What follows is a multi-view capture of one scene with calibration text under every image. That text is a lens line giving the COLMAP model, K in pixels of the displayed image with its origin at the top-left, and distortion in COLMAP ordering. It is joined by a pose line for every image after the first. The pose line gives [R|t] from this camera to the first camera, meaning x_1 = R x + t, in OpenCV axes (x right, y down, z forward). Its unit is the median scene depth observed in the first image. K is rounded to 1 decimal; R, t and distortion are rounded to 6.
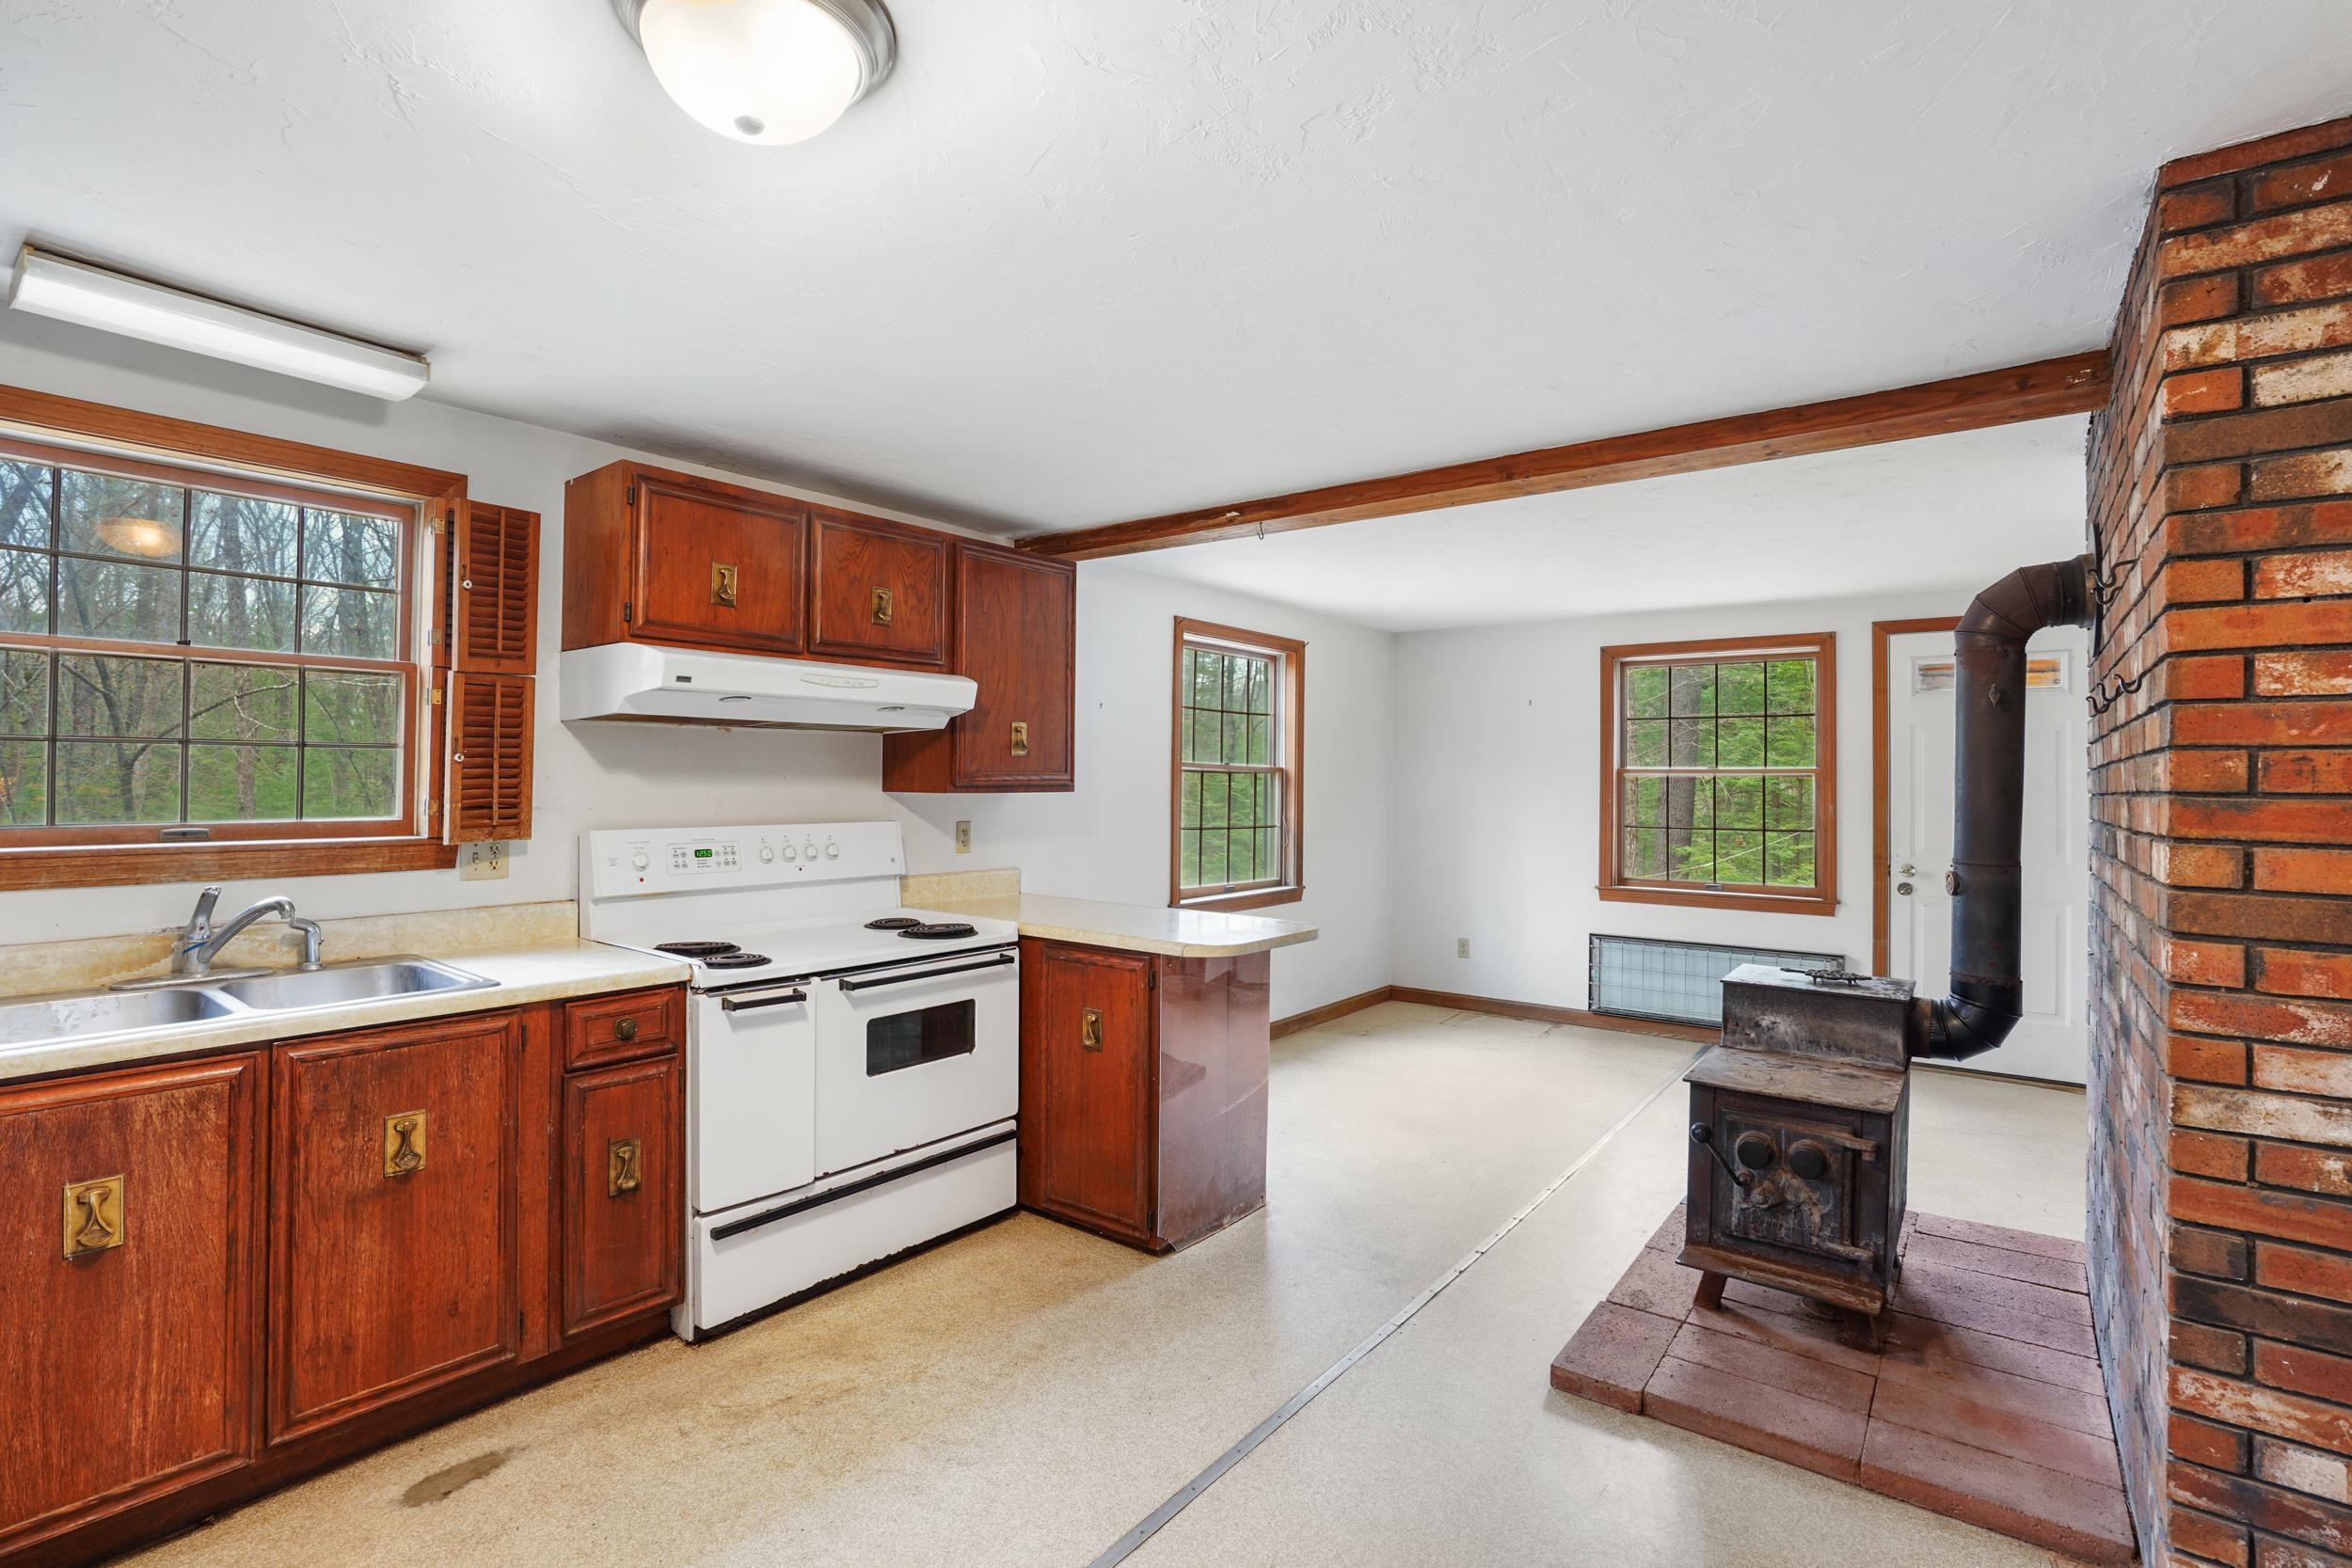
lens RADIAL K [[1101.6, 0, 1159.8], [0, 1101.6, 760.4], [0, 0, 1]] dist [-0.062266, 0.021618]
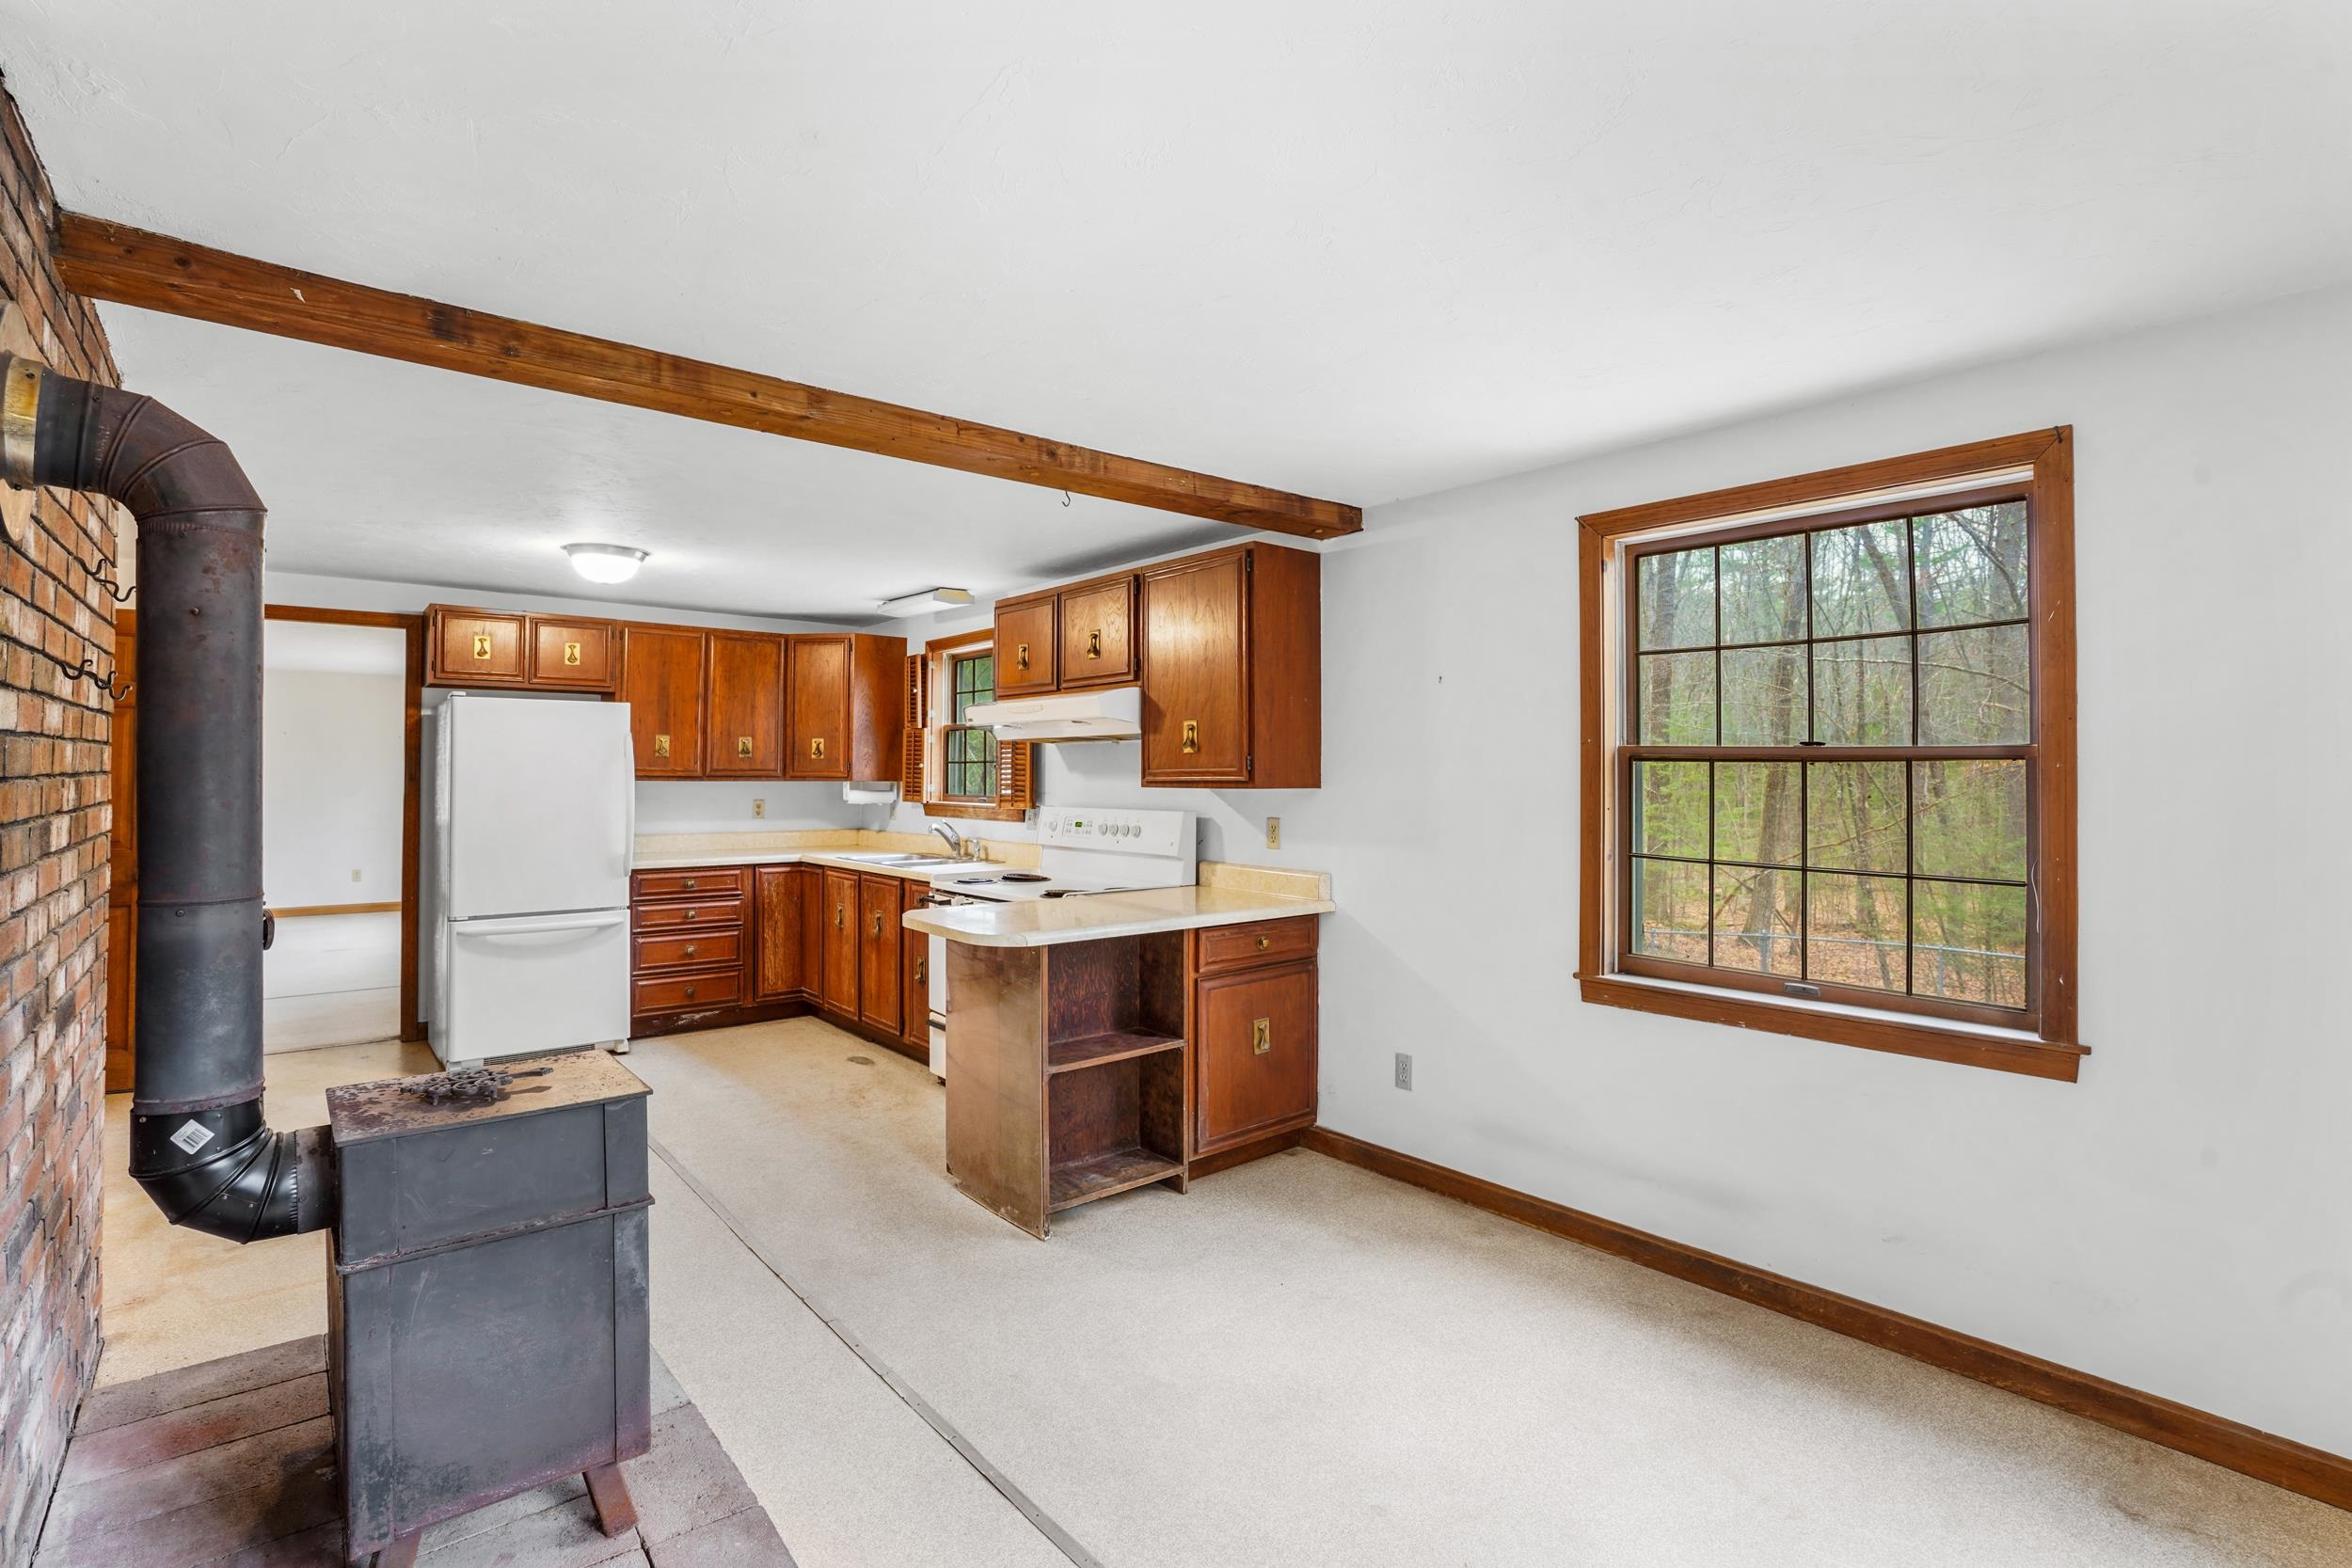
lens RADIAL K [[1101.6, 0, 1159.8], [0, 1101.6, 760.4], [0, 0, 1]] dist [-0.062266, 0.021618]
pose [[-0.216974, -0.022366, -0.975921, 1.297426], [0.011185, 0.999615, -0.025396, 0.042221], [0.976113, -0.016426, -0.216640, 1.735375]]
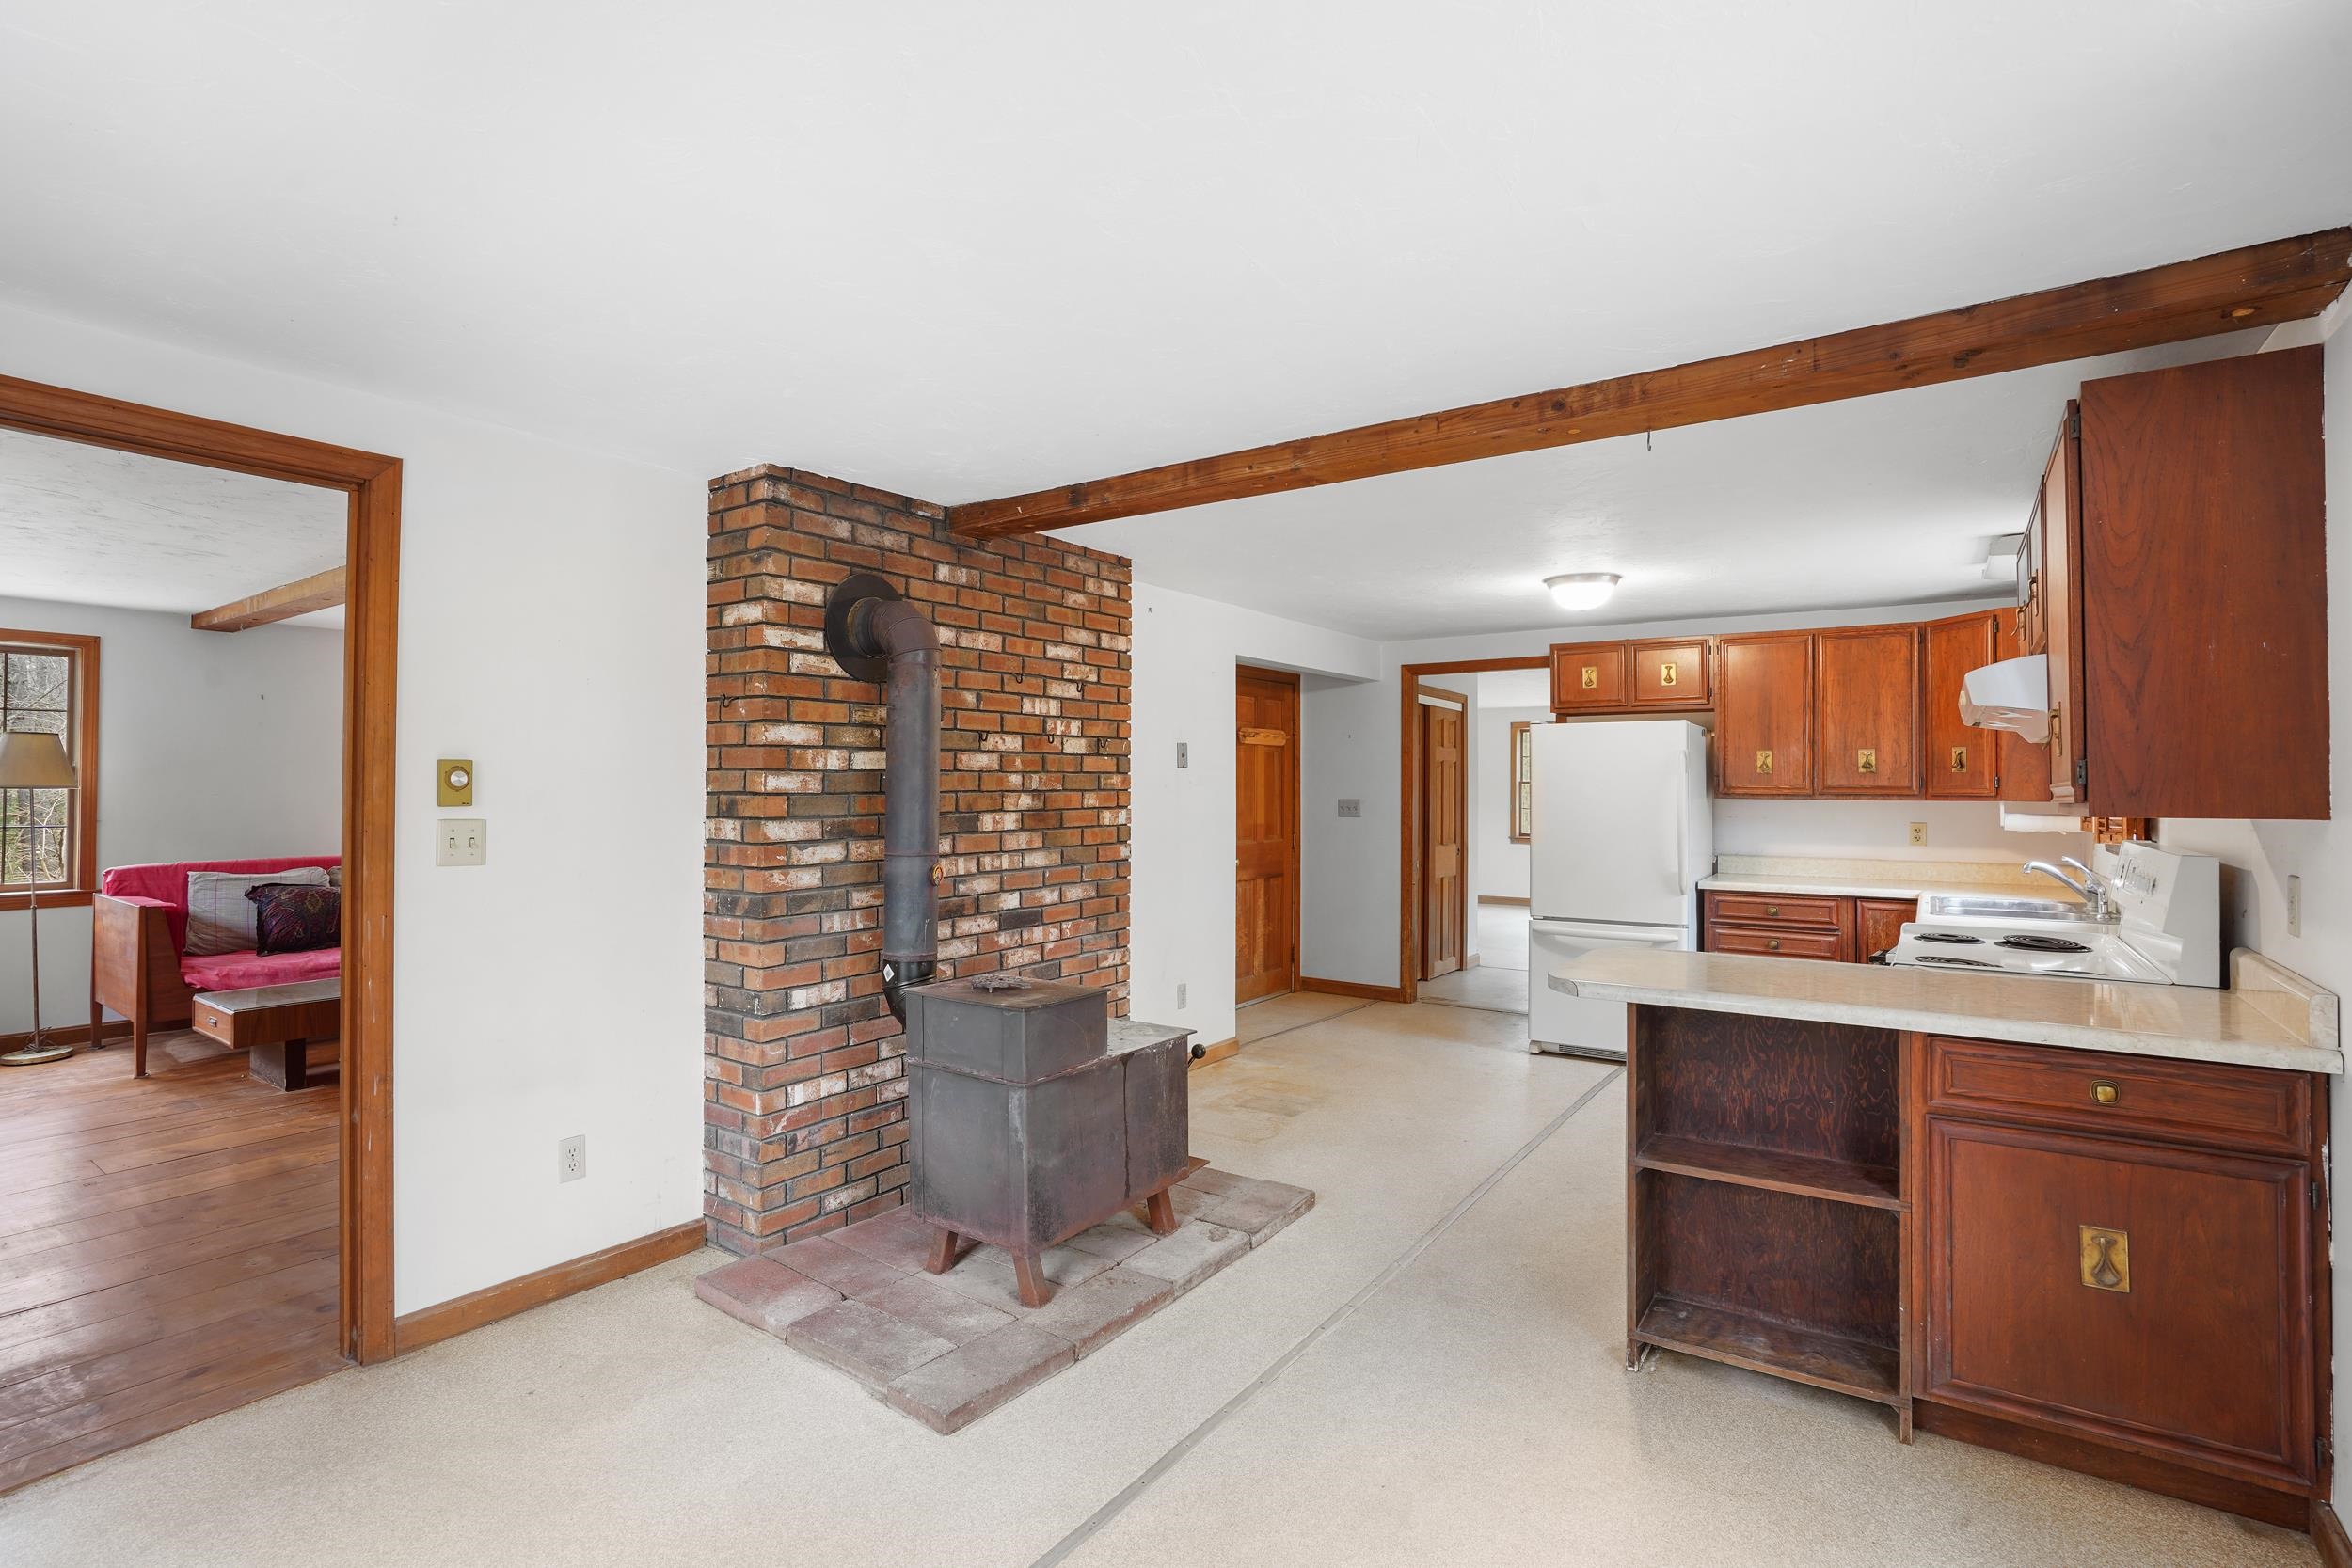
lens RADIAL K [[1110.5, 0, 1176.0], [0, 1110.5, 784.0], [0, 0, 1]] dist [-0.045270, 0.022294]
pose [[-0.998264, -0.011210, -0.057824, 0.601465], [-0.009969, 0.999715, -0.021709, 0.043763], [0.058051, -0.021095, -0.998091, 2.301611]]
